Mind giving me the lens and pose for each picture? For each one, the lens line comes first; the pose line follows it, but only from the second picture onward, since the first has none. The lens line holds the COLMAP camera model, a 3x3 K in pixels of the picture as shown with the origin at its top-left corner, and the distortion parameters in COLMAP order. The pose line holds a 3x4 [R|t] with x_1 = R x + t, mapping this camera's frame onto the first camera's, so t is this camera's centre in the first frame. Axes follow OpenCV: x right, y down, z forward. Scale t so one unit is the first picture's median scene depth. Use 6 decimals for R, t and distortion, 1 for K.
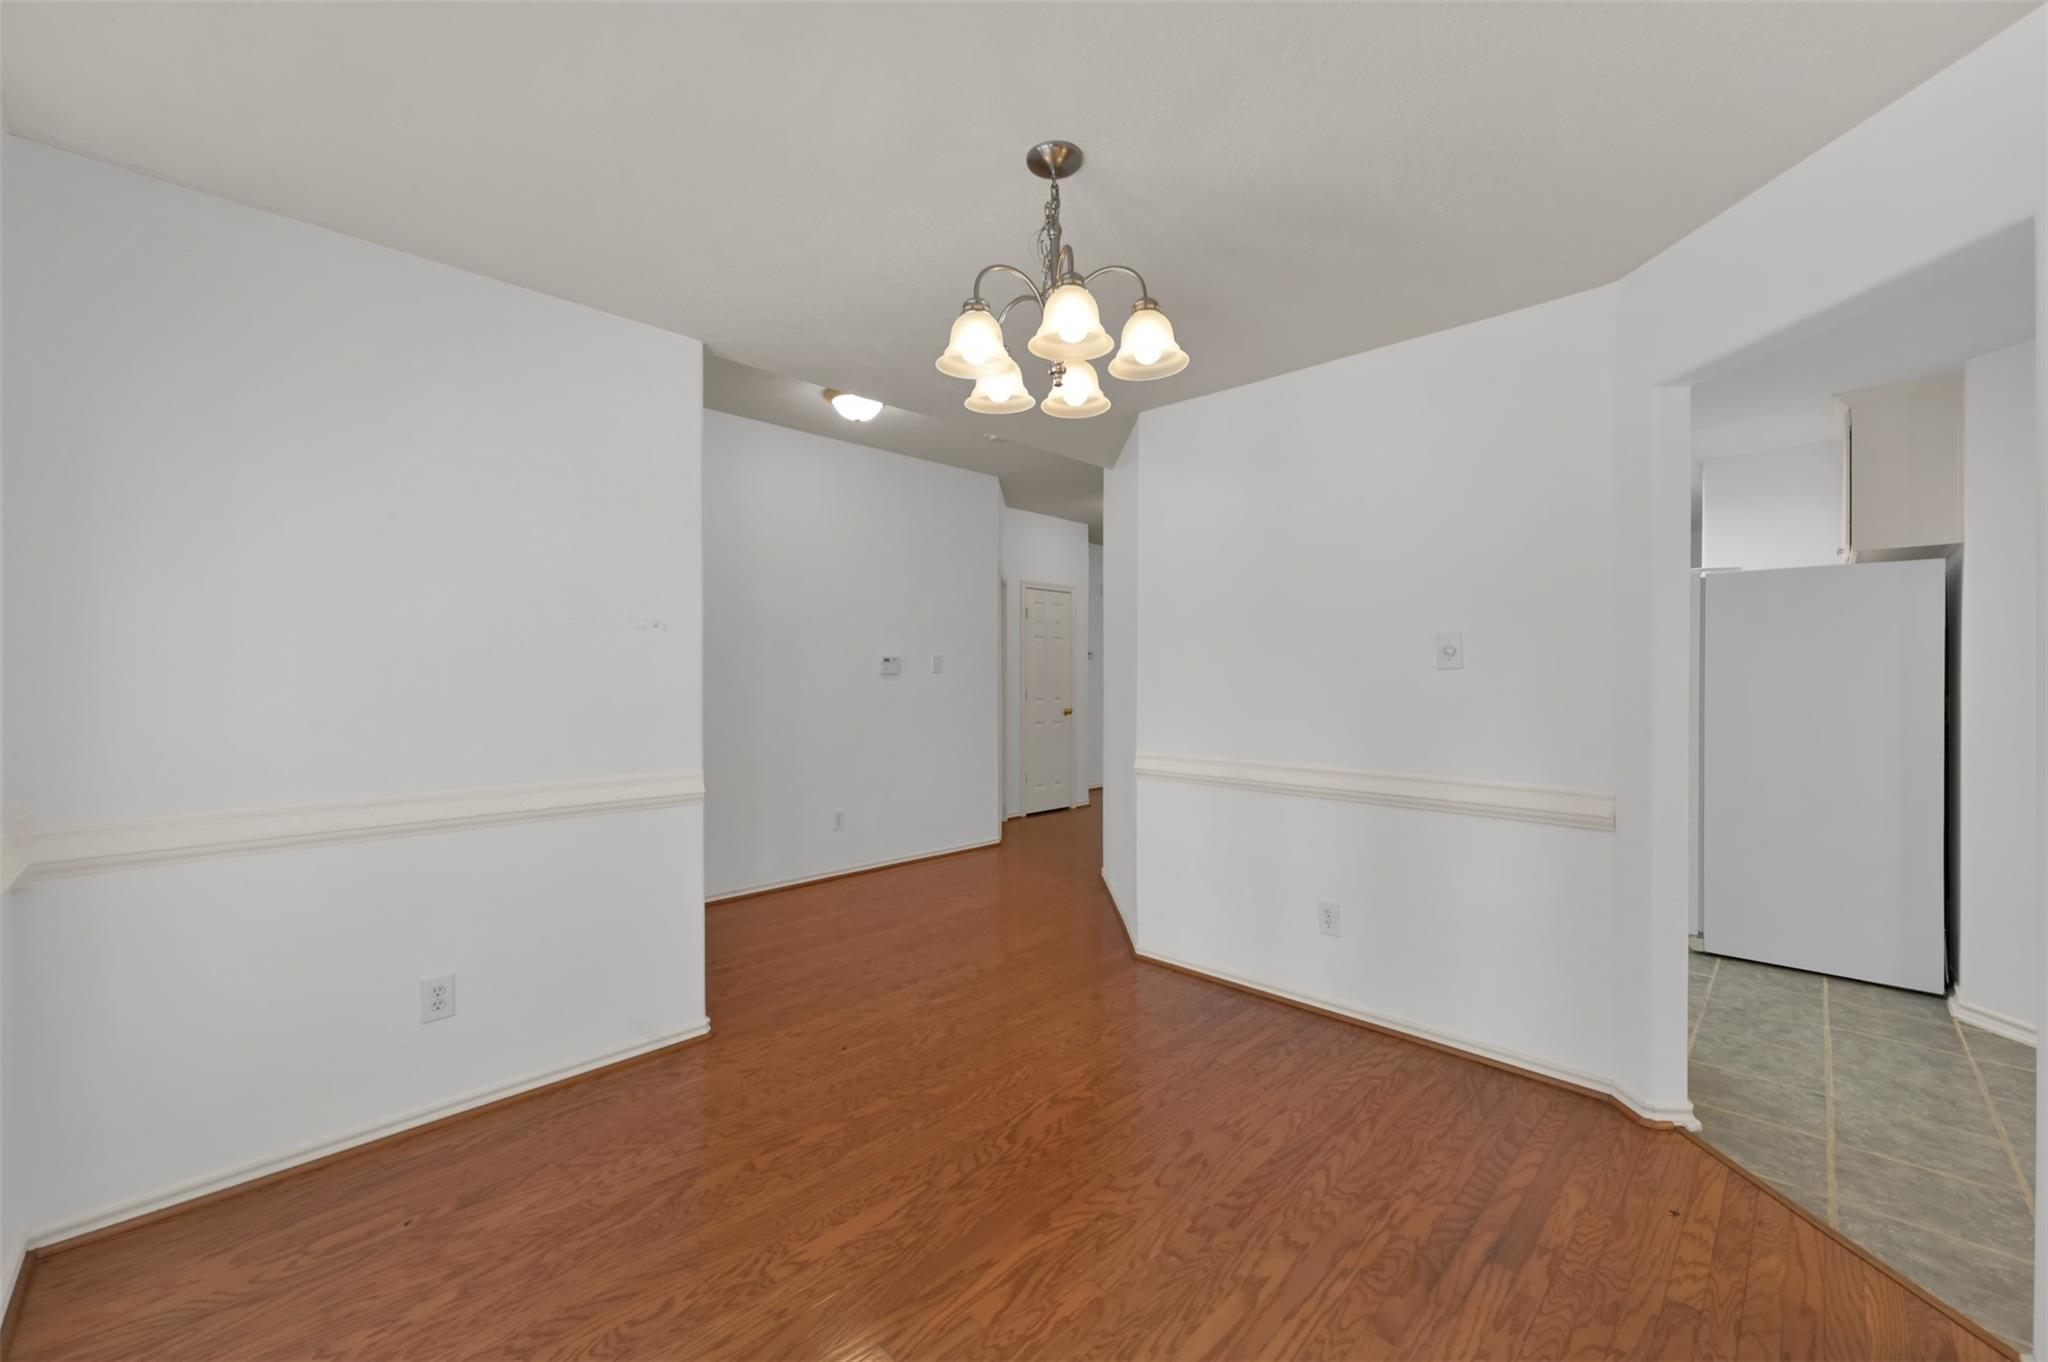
lens RADIAL K [[822.8, 0, 1028.1], [0, 822.8, 678.2], [0, 0, 1]] dist [0.000150, -0.000322]
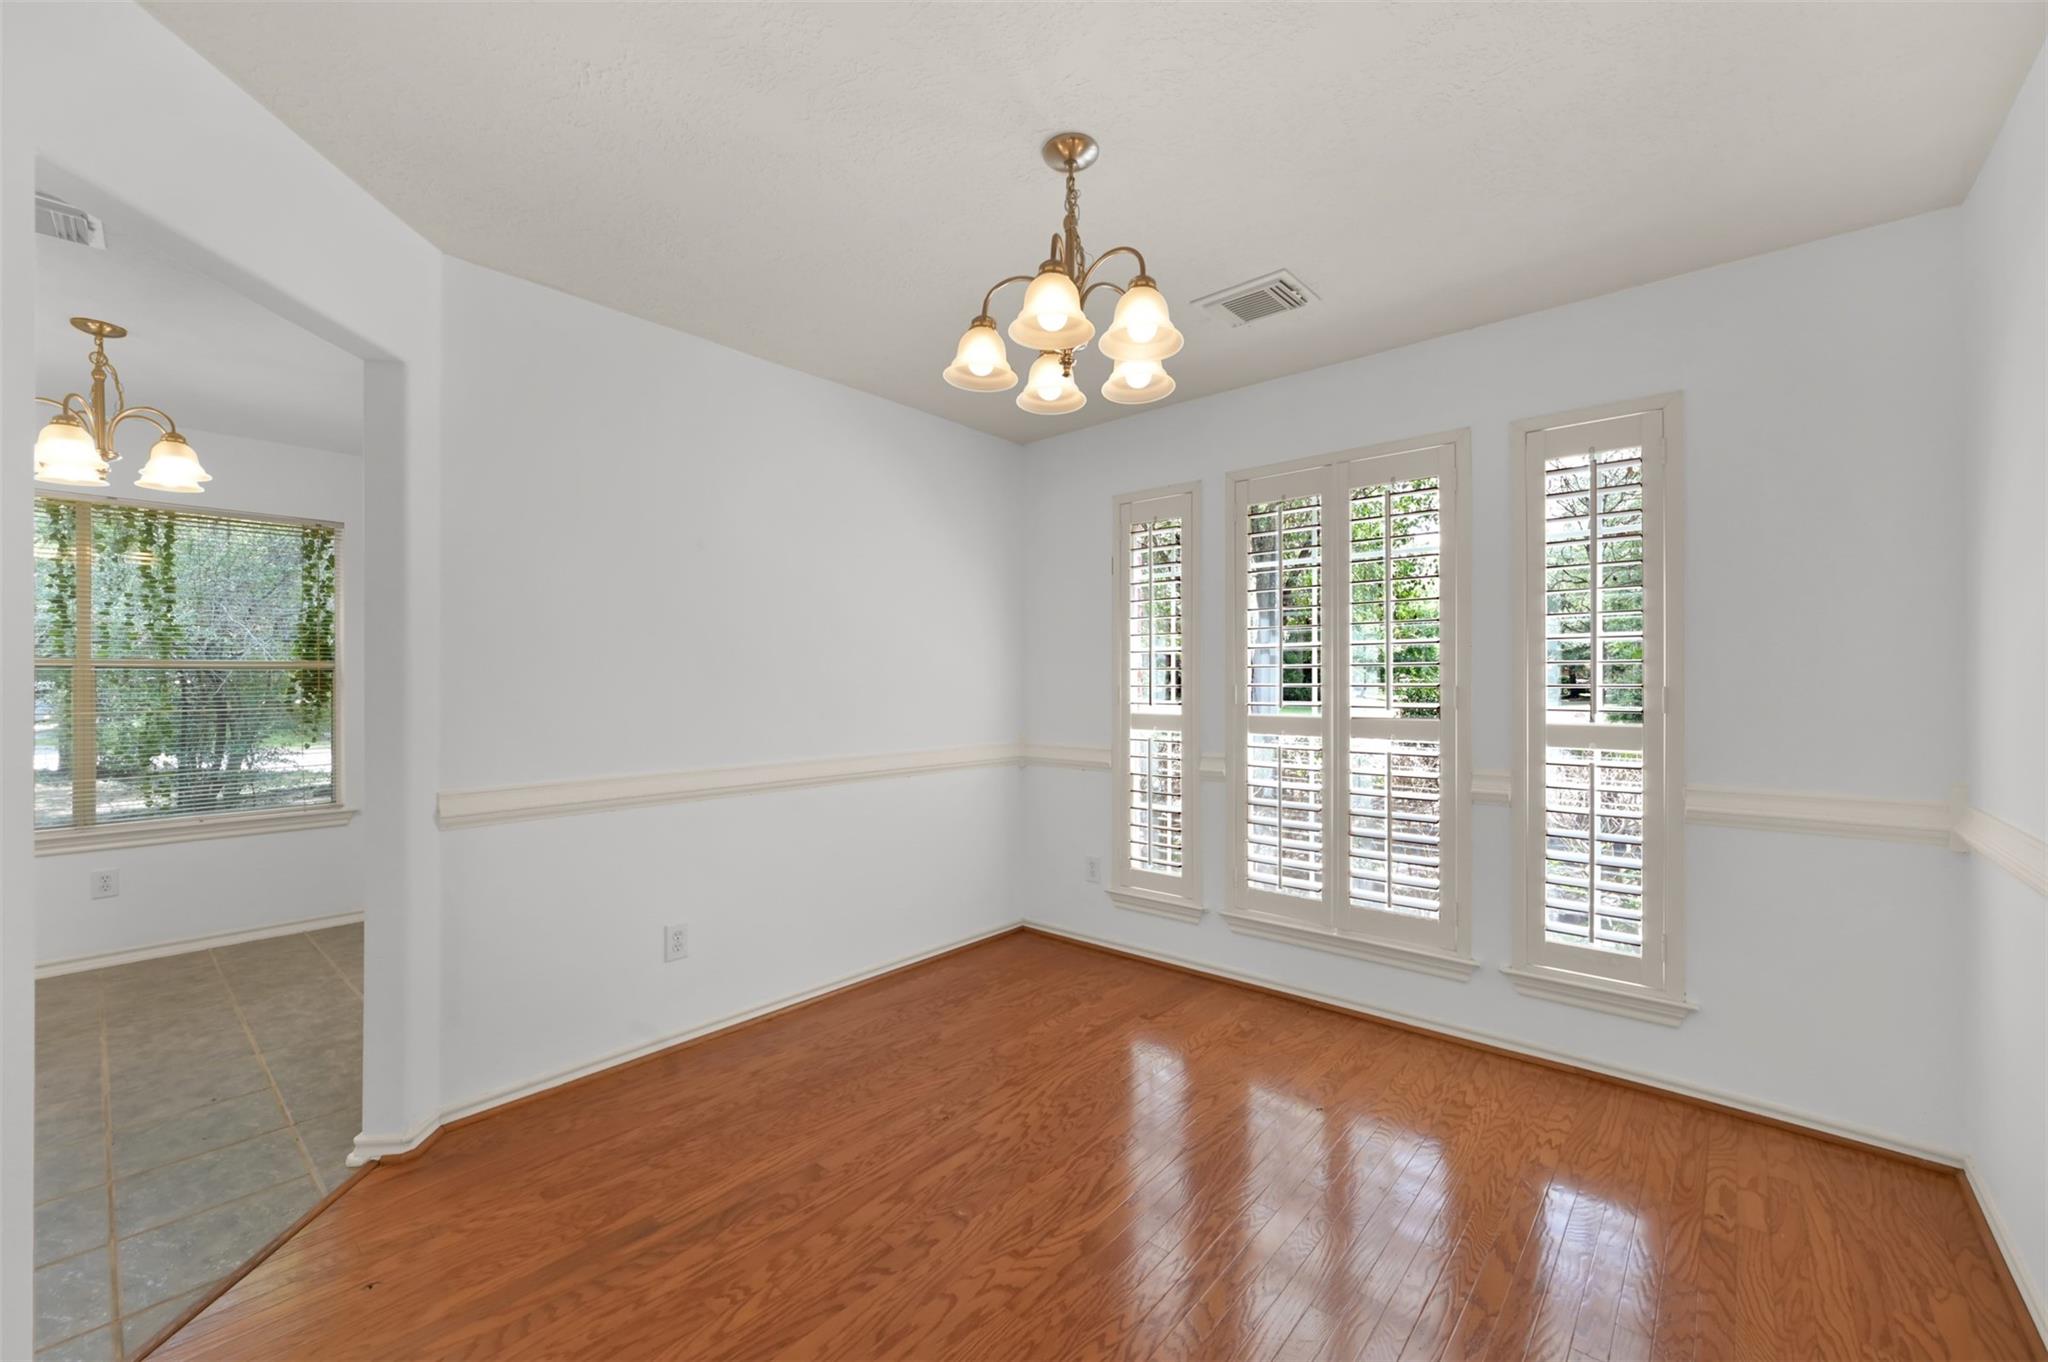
lens RADIAL K [[807.8, 0, 1026.6], [0, 807.8, 675.5], [0, 0, 1]] dist [0.001741, 0.000171]
pose [[-0.998699, 0.002798, -0.050910, 0.131980], [0.002897, 0.999994, -0.001872, 0.005416], [0.050904, -0.002018, -0.998702, 1.903683]]
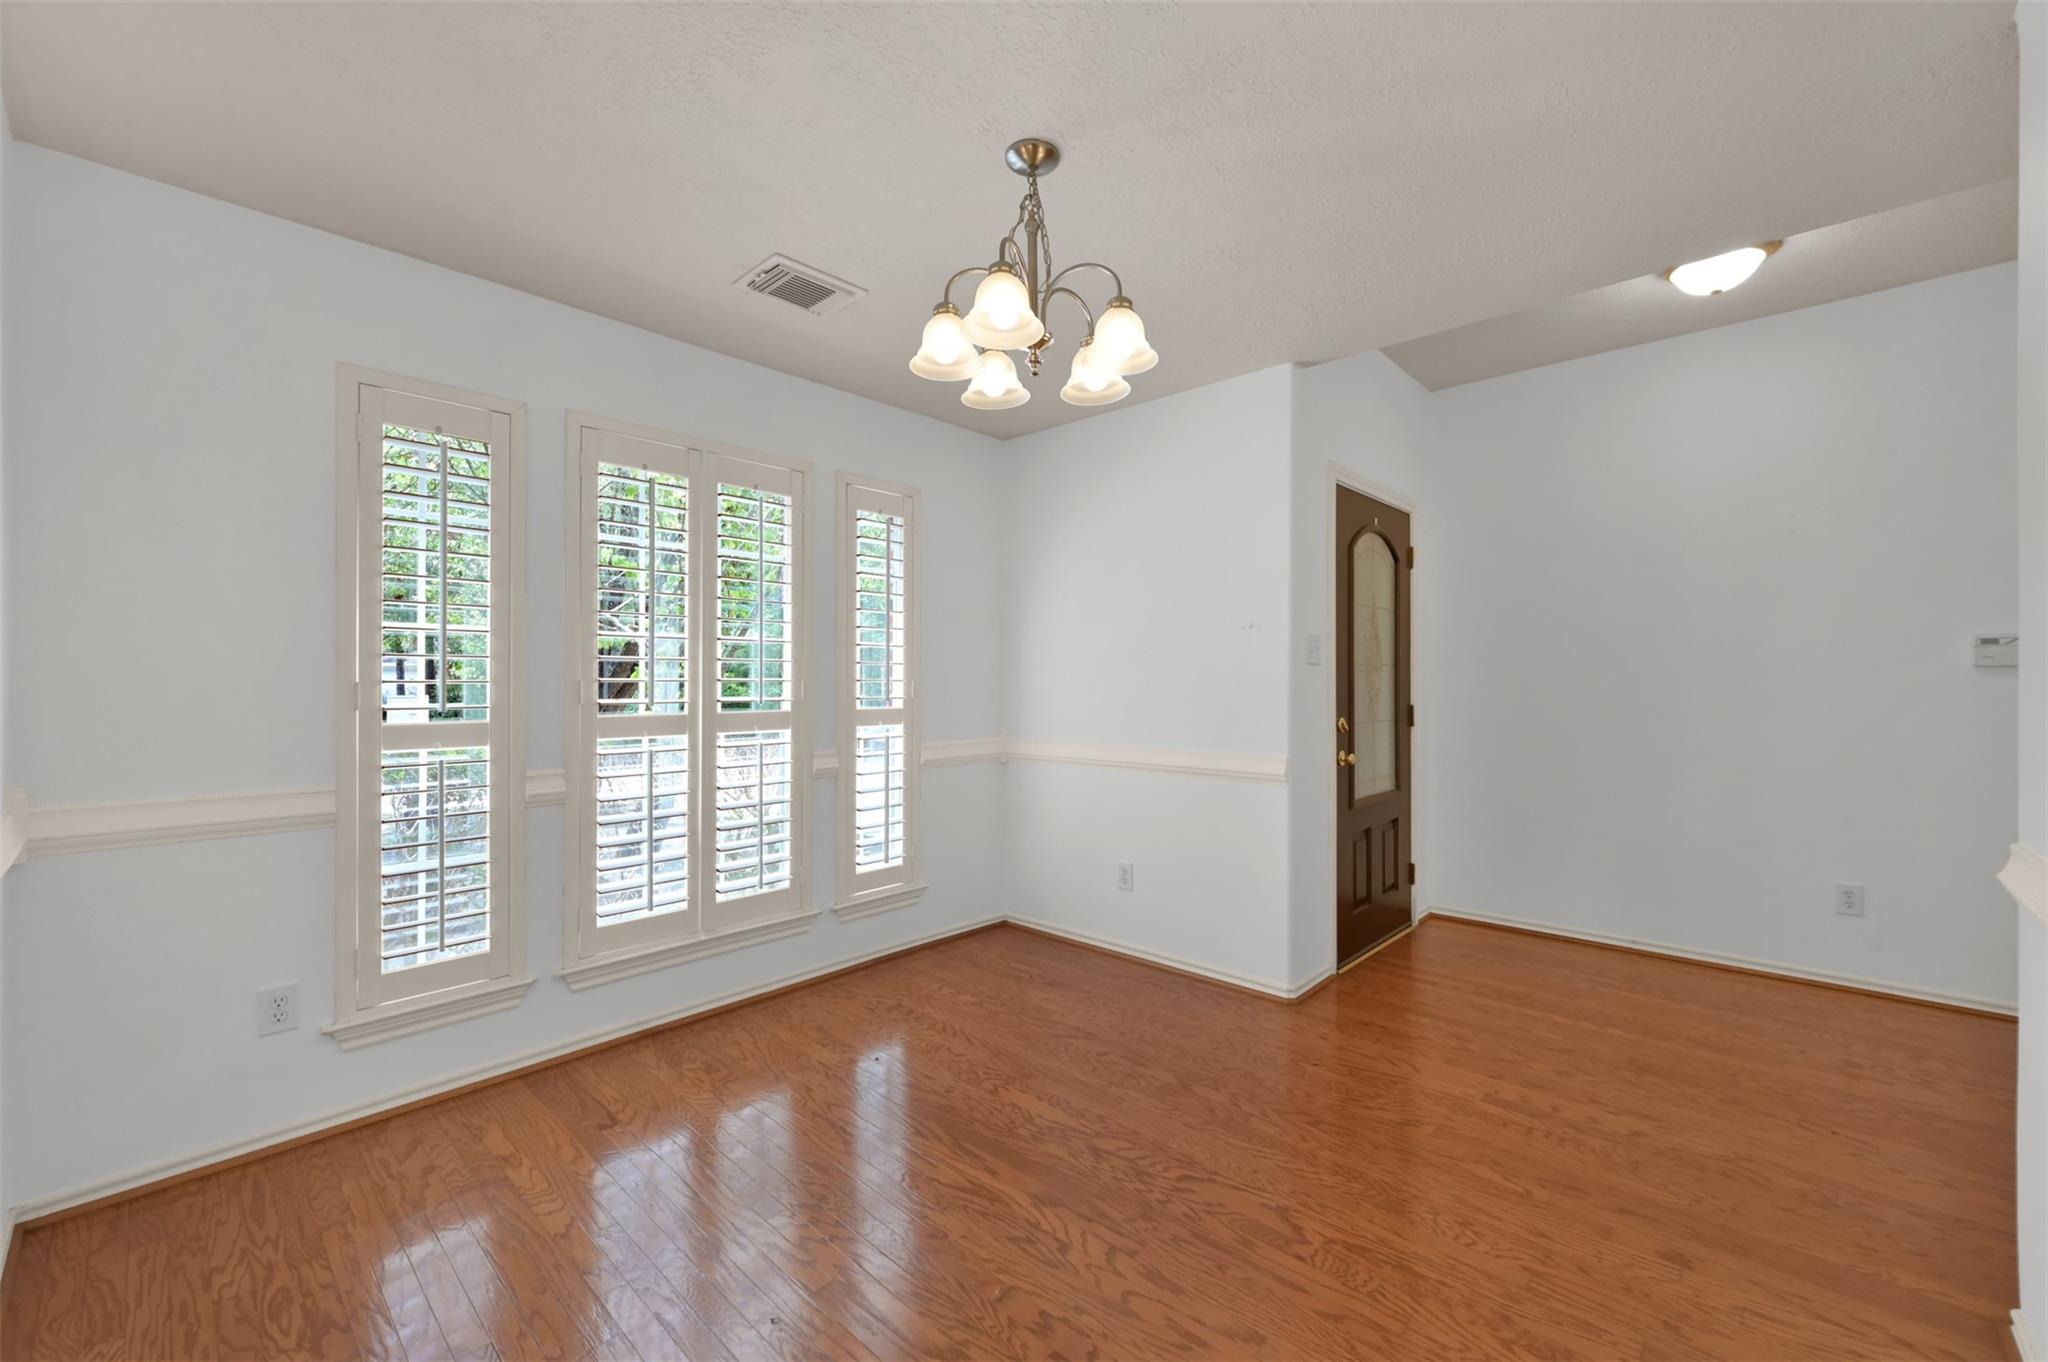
lens RADIAL K [[822.8, 0, 1028.1], [0, 822.8, 678.2], [0, 0, 1]] dist [0.000150, -0.000322]
pose [[0.021549, -0.001873, -0.999766, 1.013307], [-0.005103, 0.999985, -0.001983, 0.019720], [0.999755, 0.005144, 0.021539, 0.935192]]
